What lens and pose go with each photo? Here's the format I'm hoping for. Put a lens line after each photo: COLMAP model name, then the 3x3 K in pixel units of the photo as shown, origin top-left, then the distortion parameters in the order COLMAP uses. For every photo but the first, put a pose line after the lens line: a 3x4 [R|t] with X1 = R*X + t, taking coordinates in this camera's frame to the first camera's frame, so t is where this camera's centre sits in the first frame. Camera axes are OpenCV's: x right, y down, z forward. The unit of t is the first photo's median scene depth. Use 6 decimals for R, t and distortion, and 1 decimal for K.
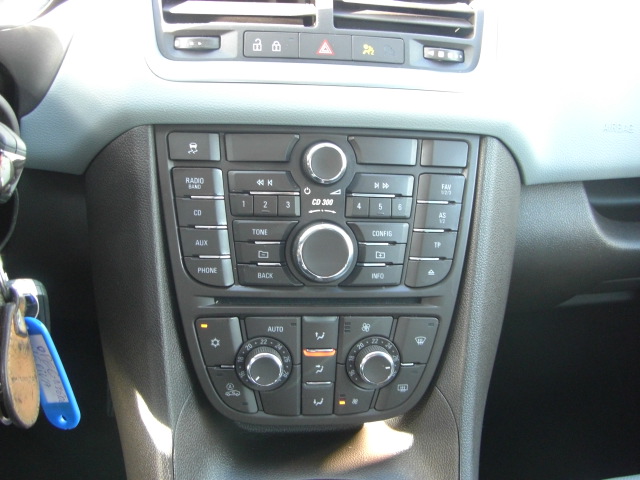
lens RADIAL K [[722.5, 0, 318.1], [0, 722.5, 240.5], [0, 0, 1]] dist [-0.139075, 0.000000]
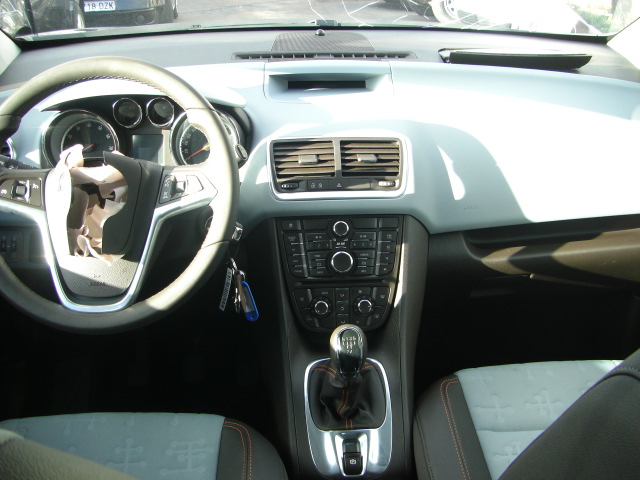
lens RADIAL K [[722.5, 0, 320.6], [0, 722.5, 240.1], [0, 0, 1]] dist [-0.139075, 0.000000]
pose [[0.993590, -0.052705, -0.100006, 0.196350], [0.042062, 0.993509, -0.105692, 0.207257], [0.104928, 0.100808, 0.989357, -1.597751]]
